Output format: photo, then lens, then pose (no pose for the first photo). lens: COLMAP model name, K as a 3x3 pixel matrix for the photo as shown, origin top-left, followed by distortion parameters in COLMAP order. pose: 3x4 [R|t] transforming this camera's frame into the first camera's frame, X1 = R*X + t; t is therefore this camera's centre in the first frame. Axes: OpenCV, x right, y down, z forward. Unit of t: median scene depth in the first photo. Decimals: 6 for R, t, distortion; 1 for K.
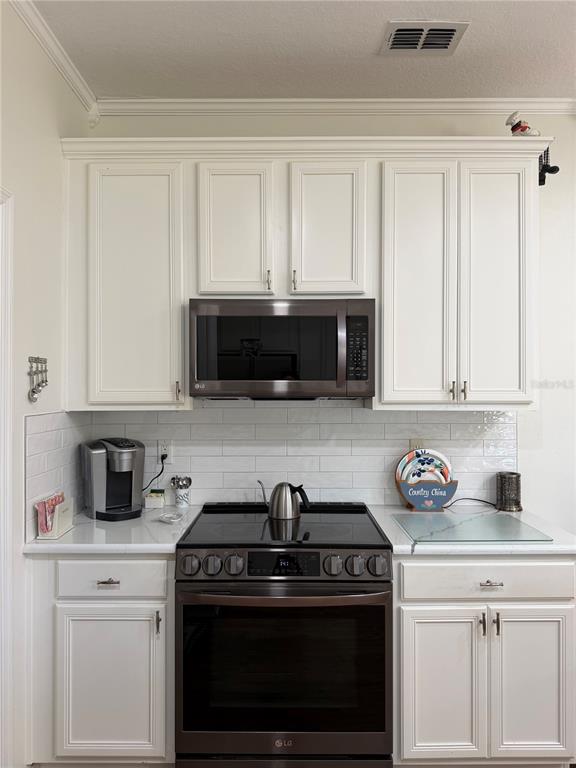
lens RADIAL K [[536.3, 0, 287.5], [0, 536.3, 383.0], [0, 0, 1]] dist [0.022148, -0.007928]
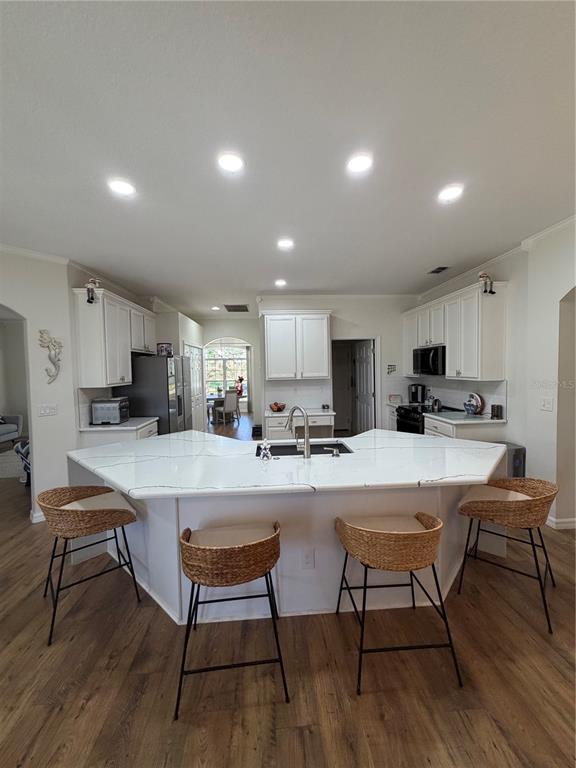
lens RADIAL K [[306.6, 0, 288.5], [0, 306.6, 381.2], [0, 0, 1]] dist [-0.001159, 0.000329]
pose [[0.075882, 0.039948, -0.996316, 1.975334], [0.028758, 0.998694, 0.042233, -0.041234], [0.996702, -0.031857, 0.074634, -0.107712]]
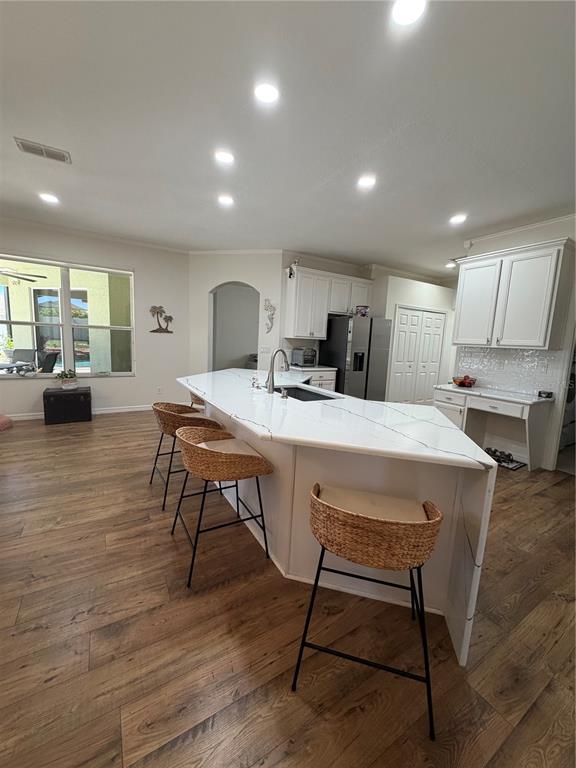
lens RADIAL K [[306.6, 0, 288.4], [0, 306.6, 381.7], [0, 0, 1]] dist [-0.001159, 0.000329]
pose [[-0.851383, 0.030945, -0.523630, 1.536043], [-0.043143, 0.990745, 0.128698, 0.059757], [0.522767, 0.132162, -0.842169, 0.980320]]
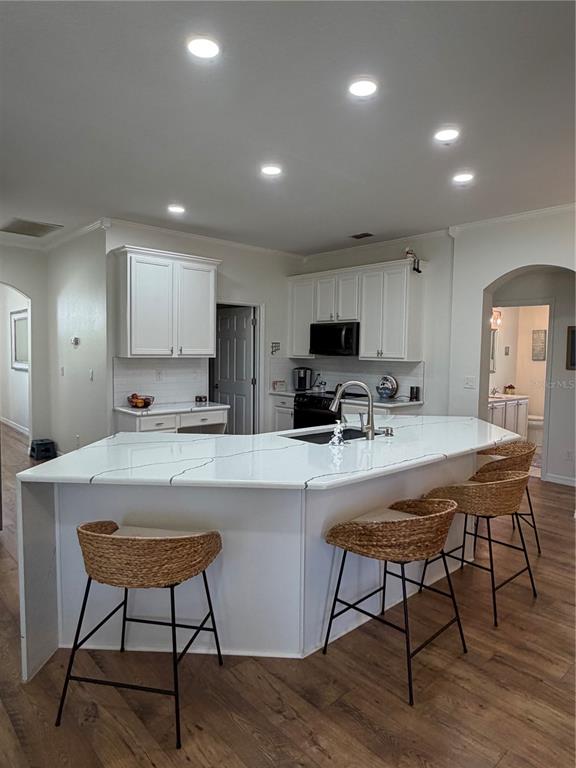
lens RADIAL K [[484.8, 0, 289.2], [0, 484.8, 381.2], [0, 0, 1]] dist [-0.007530, -0.000311]
pose [[0.676664, 0.055530, -0.734195, 1.848319], [-0.008224, 0.997660, 0.067877, -0.008656], [0.736246, -0.039892, 0.675537, -1.063804]]
